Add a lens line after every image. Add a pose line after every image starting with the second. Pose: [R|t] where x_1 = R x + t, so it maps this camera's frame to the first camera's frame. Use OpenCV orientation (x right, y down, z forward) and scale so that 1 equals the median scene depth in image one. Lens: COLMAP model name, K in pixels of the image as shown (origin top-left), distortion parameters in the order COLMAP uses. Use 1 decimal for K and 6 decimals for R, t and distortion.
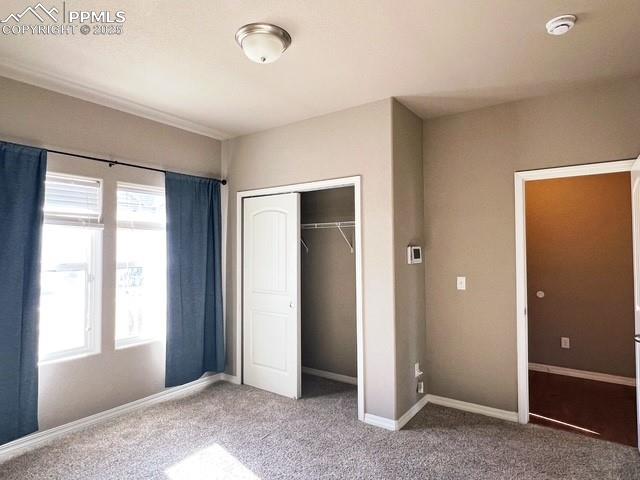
lens RADIAL K [[381.3, 0, 320.0], [0, 381.3, 240.0], [0, 0, 1]] dist [-0.004241, -0.001832]
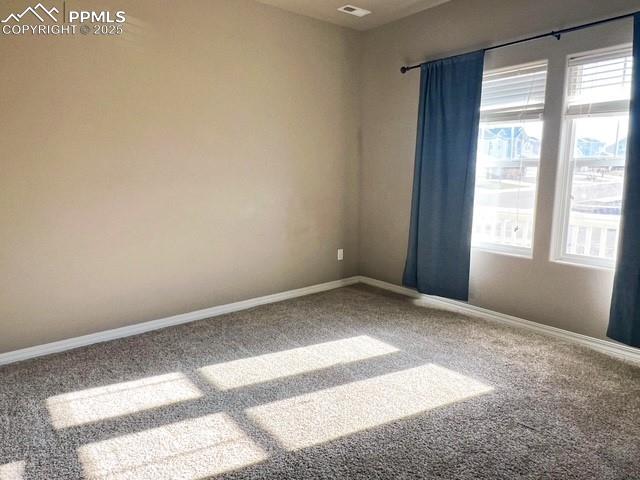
lens RADIAL K [[460.5, 0, 320.0], [0, 460.5, 240.0], [0, 0, 1]] dist [0.001537, 0.002368]
pose [[-0.288305, 0.163648, -0.943451, 0.658778], [0.044319, 0.986512, 0.157573, 0.056168], [0.956512, 0.003616, -0.291669, 0.887045]]
